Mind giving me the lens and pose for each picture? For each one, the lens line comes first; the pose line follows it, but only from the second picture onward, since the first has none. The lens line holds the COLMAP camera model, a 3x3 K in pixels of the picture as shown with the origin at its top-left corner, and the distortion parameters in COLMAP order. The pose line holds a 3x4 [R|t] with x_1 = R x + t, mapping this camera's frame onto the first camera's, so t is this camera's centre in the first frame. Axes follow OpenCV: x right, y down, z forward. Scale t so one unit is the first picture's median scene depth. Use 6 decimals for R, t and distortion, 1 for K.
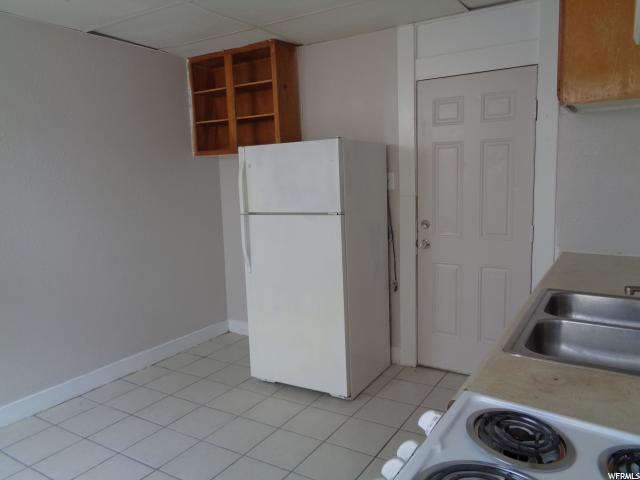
lens RADIAL K [[483.6, 0, 320.0], [0, 483.6, 240.0], [0, 0, 1]] dist [0.010498, 0.005097]
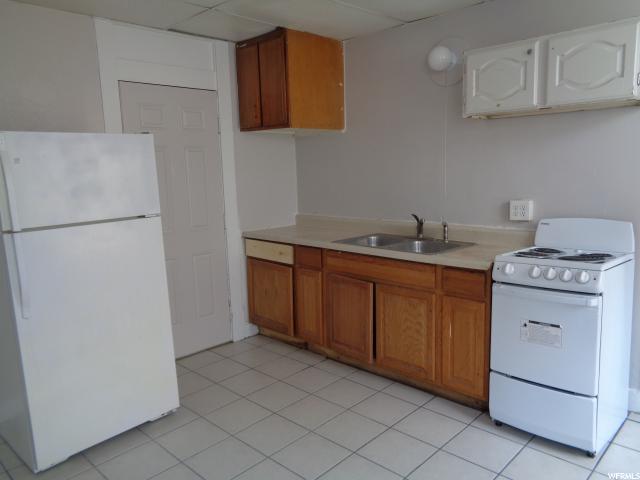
lens RADIAL K [[483.6, 0, 320.0], [0, 483.6, 240.0], [0, 0, 1]] dist [0.010498, 0.005097]
pose [[0.203013, -0.119198, 0.971894, -0.718327], [0.156901, 0.983697, 0.087871, -0.035522], [-0.966524, 0.134652, 0.218405, 0.446634]]
